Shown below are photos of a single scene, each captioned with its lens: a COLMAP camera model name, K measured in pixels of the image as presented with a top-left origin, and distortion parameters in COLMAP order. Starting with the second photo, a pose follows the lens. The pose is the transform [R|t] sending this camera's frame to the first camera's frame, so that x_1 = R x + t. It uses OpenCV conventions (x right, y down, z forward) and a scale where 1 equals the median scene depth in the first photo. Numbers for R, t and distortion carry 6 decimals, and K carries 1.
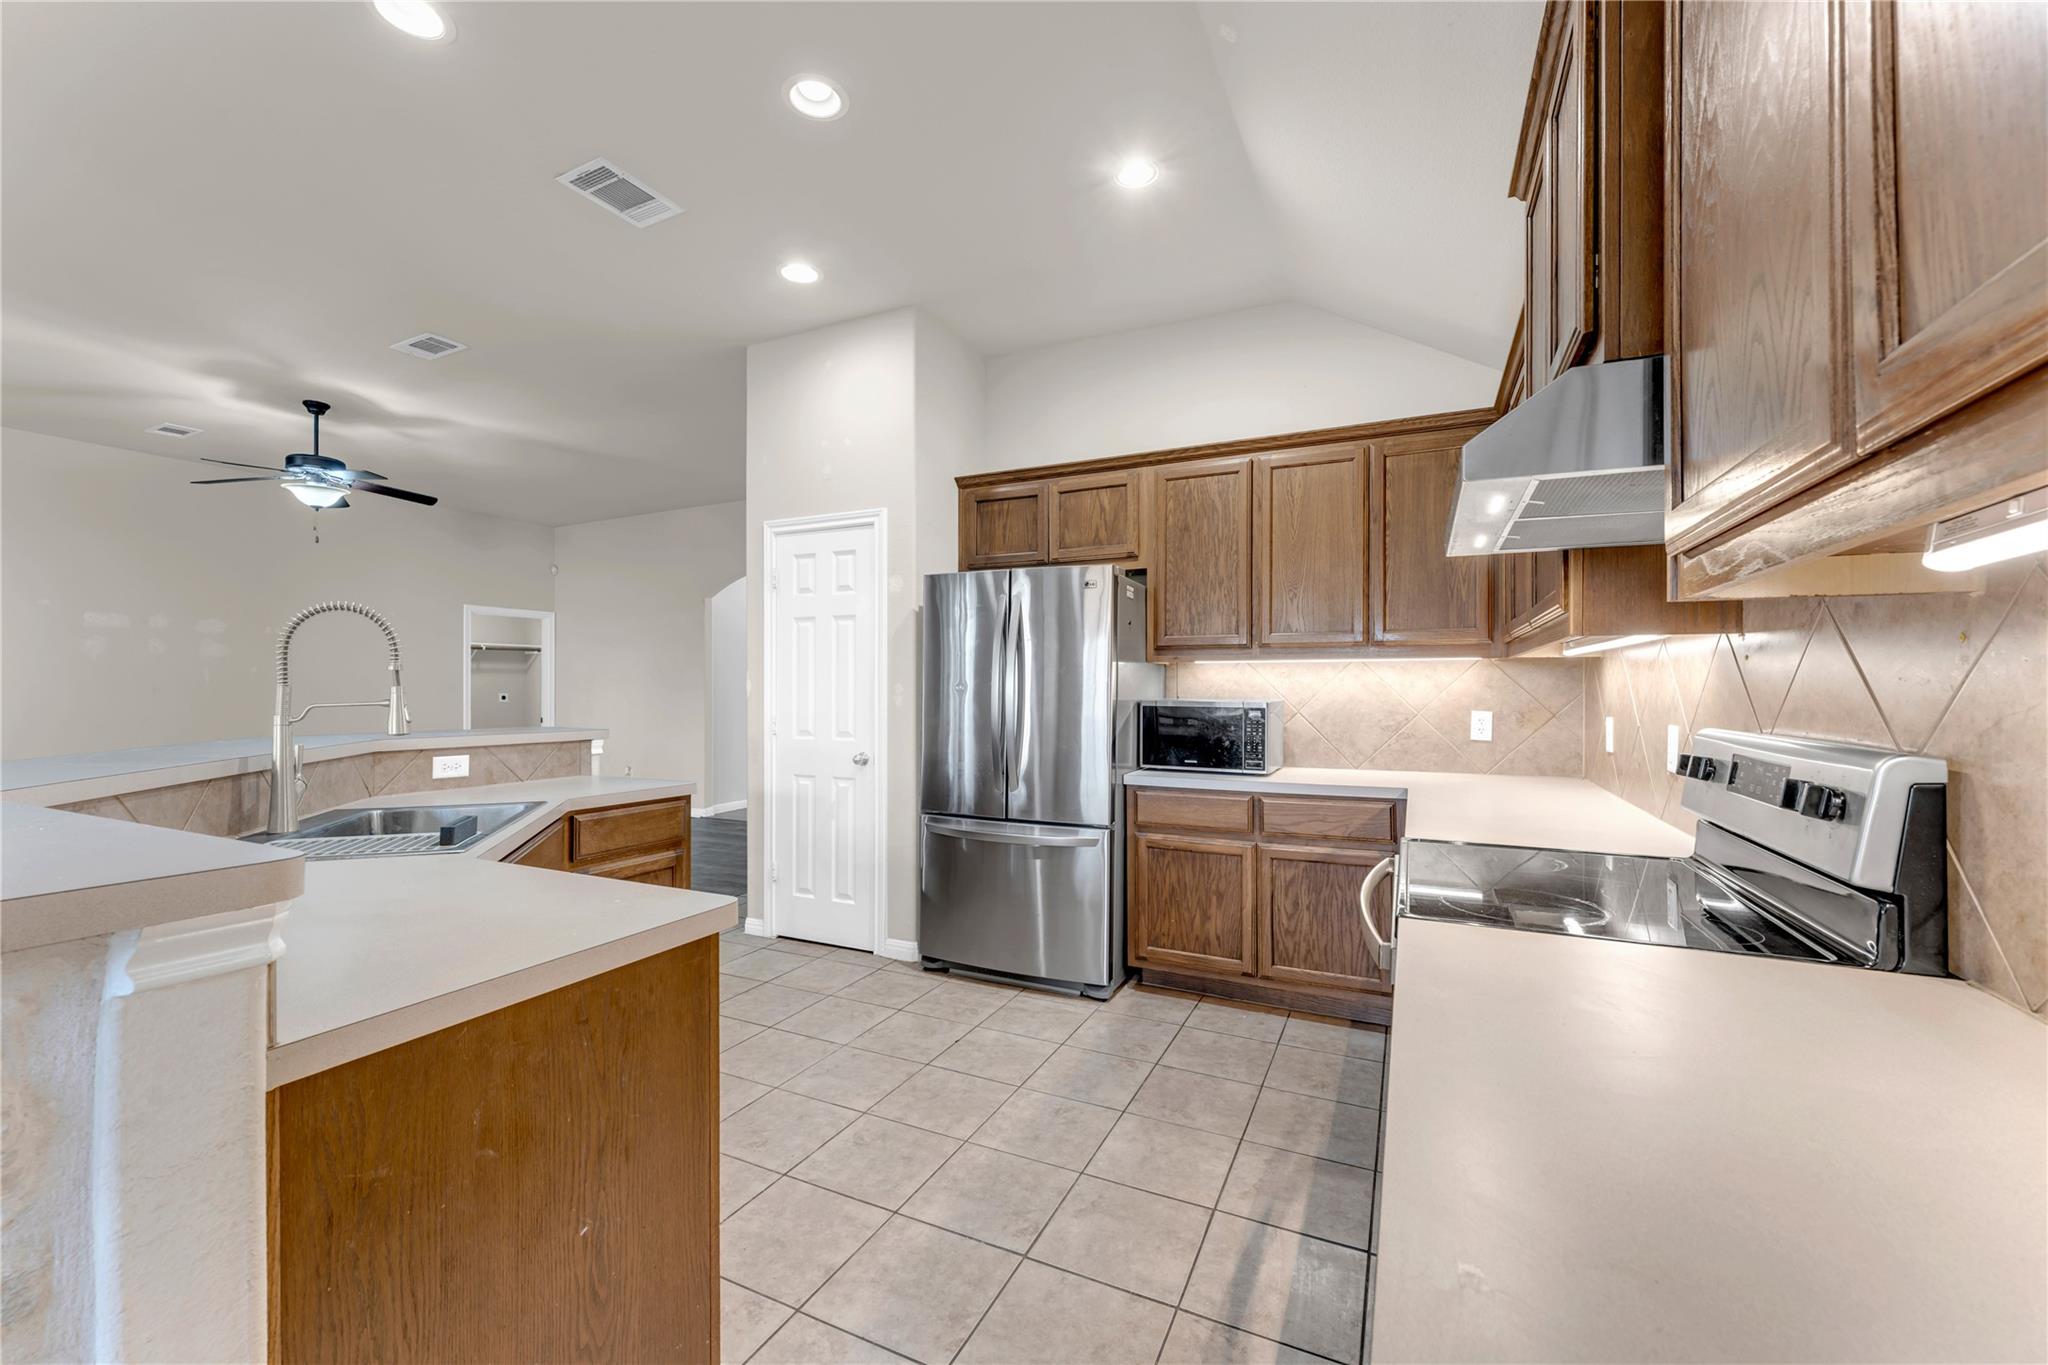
lens RADIAL K [[817.9, 0, 1016.3], [0, 817.9, 683.2], [0, 0, 1]] dist [0.002080, -0.000798]
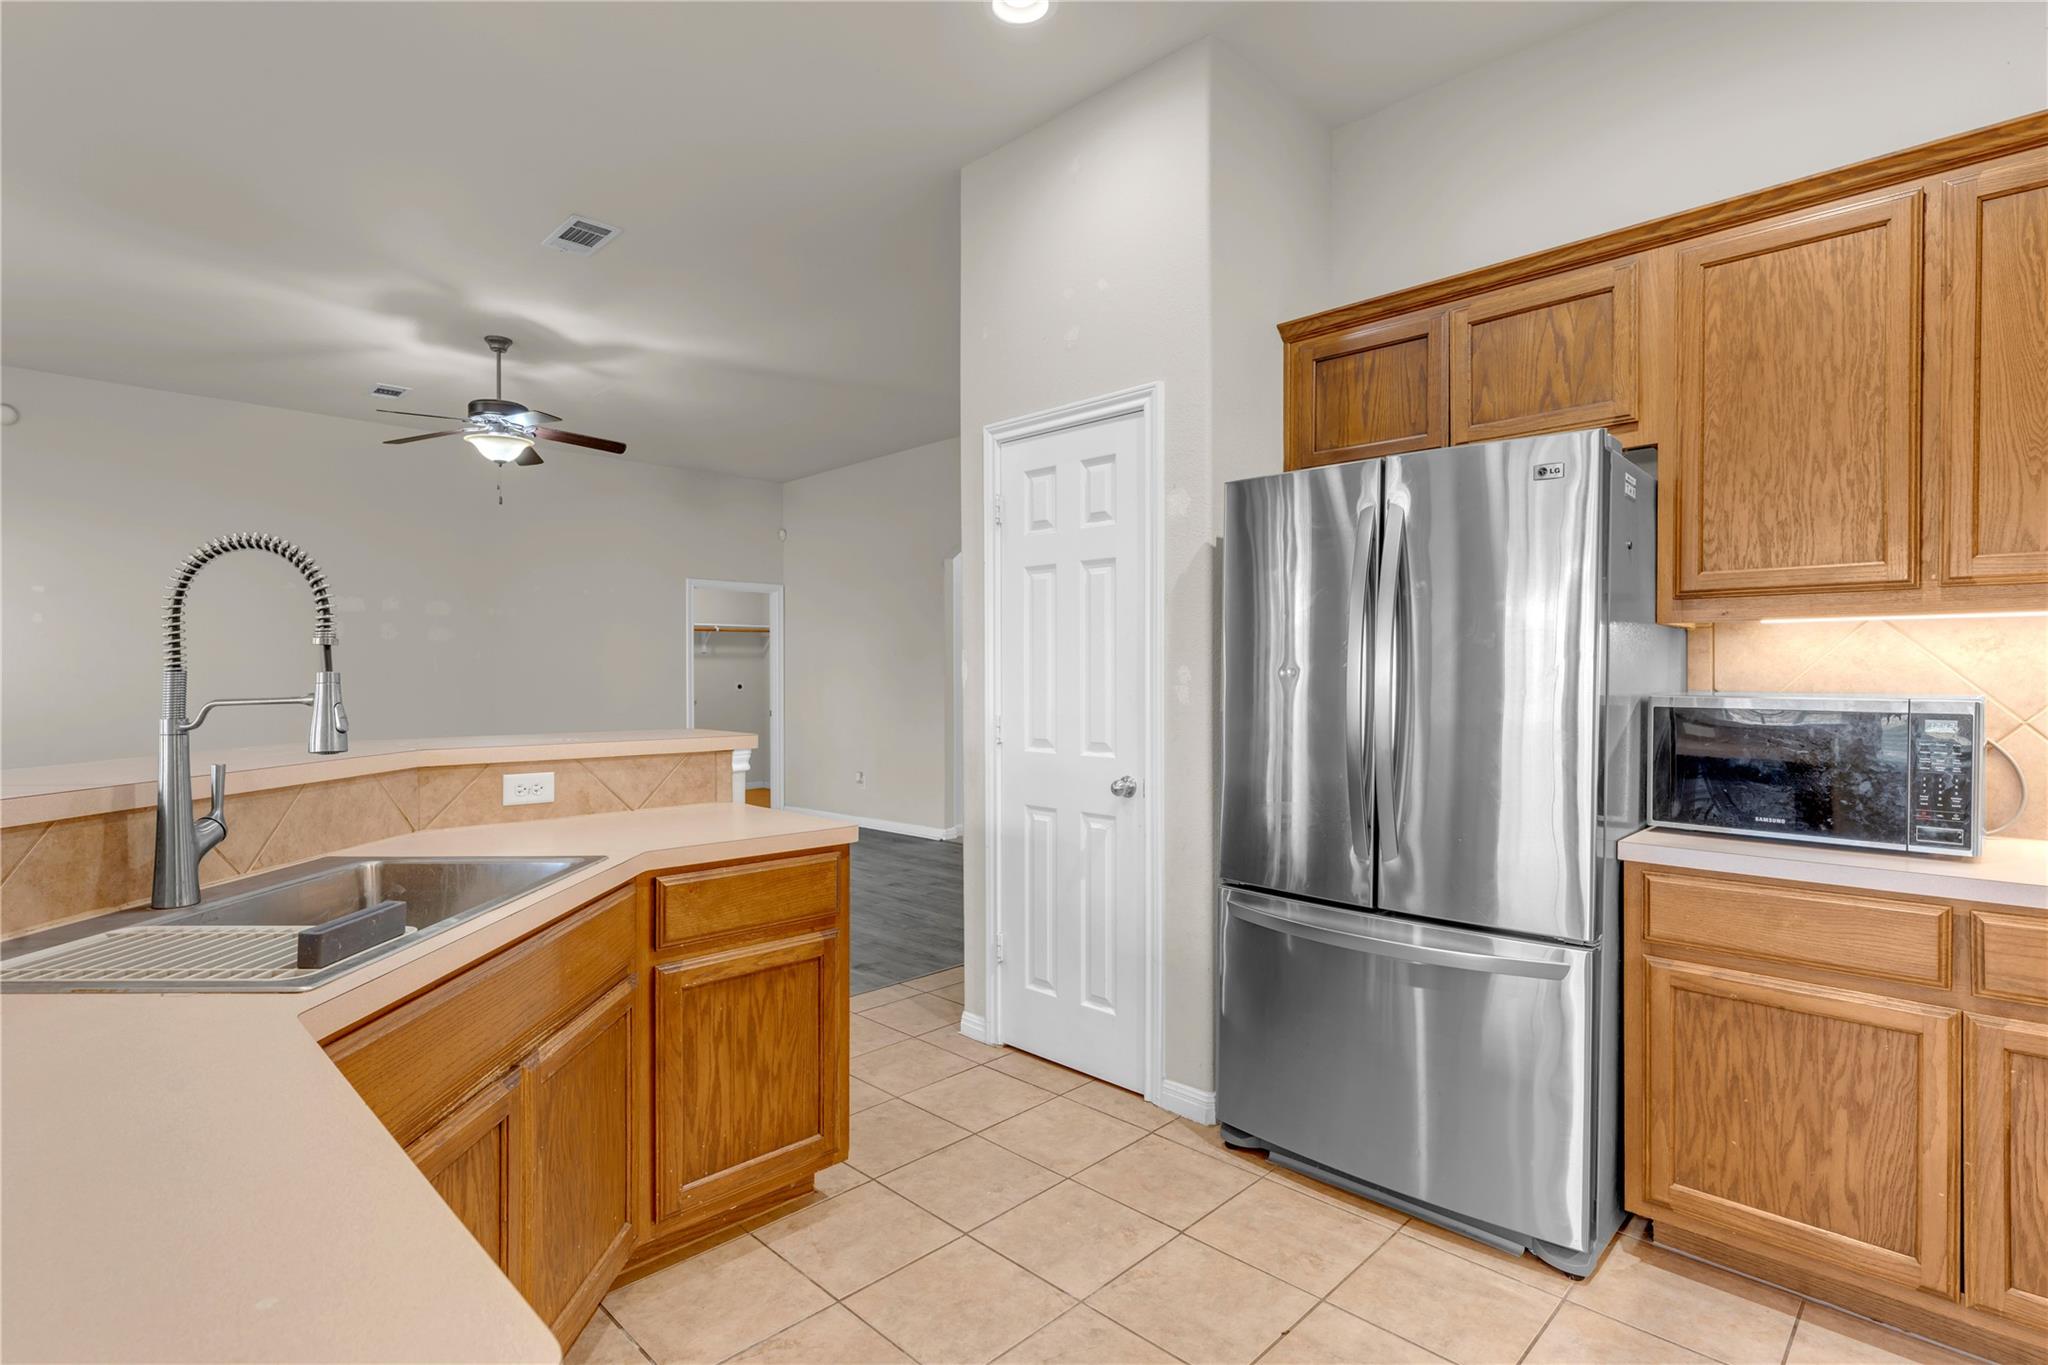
lens RADIAL K [[999.9, 0, 1016.6], [0, 999.9, 682.3], [0, 0, 1]] dist [0.001526, -0.002240]
pose [[0.947097, 0.000398, -0.320948, -0.024356], [0.003839, 0.999914, 0.012571, 0.002585], [0.320925, -0.013138, 0.947013, 0.277609]]
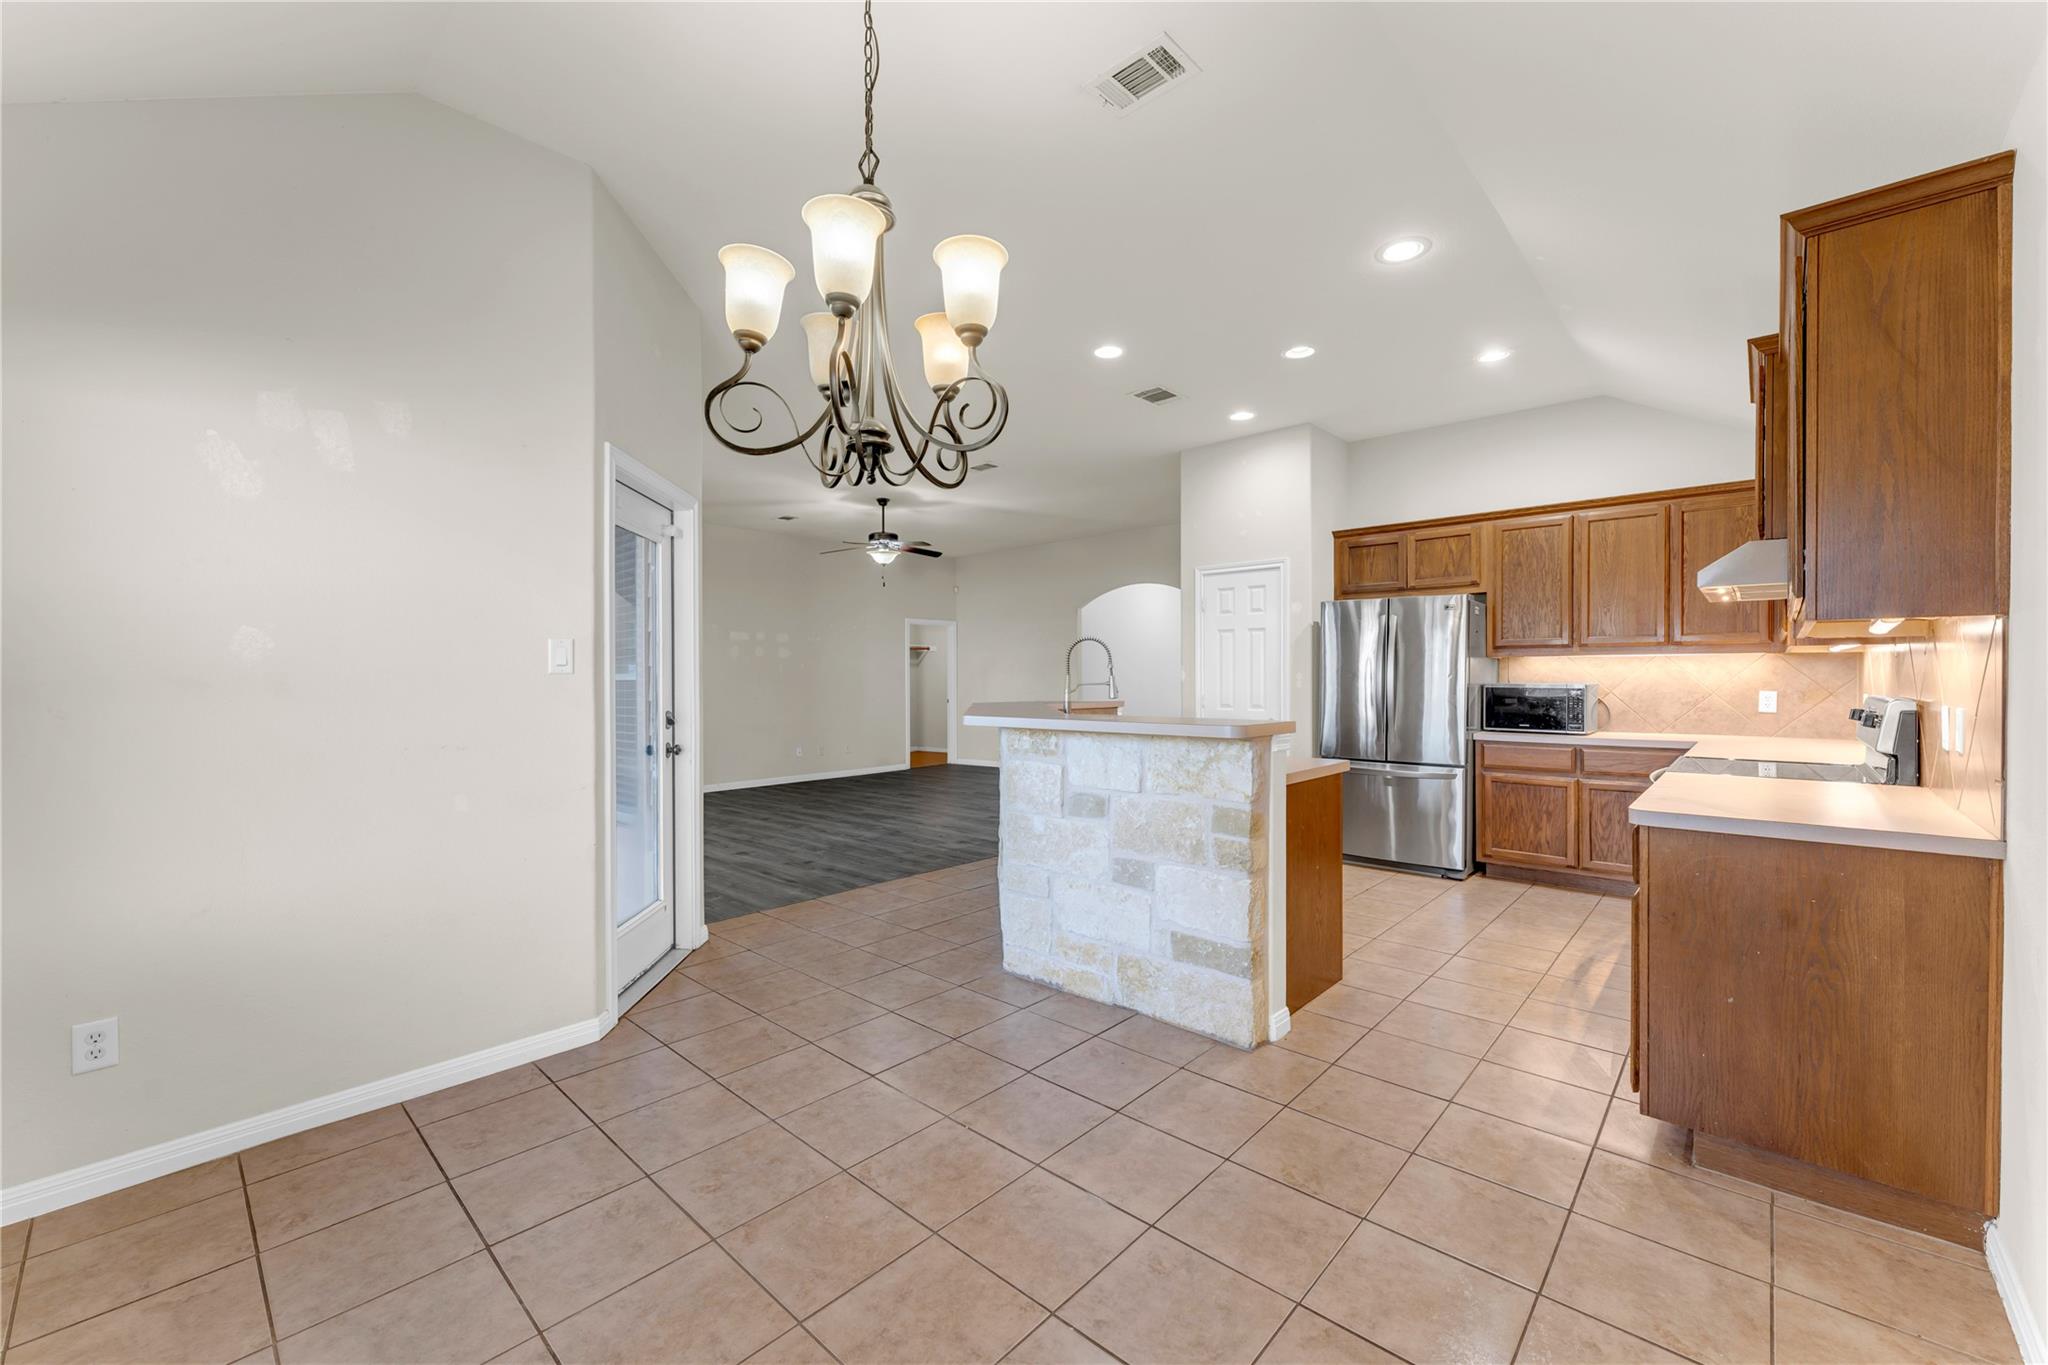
lens RADIAL K [[817.9, 0, 998.6], [0, 817.9, 680.4], [0, 0, 1]] dist [0.002080, -0.000798]
pose [[0.954348, -0.002295, -0.298689, -0.243591], [0.004998, 0.999953, 0.008289, -0.001479], [0.298656, -0.009403, 0.954314, -0.669436]]
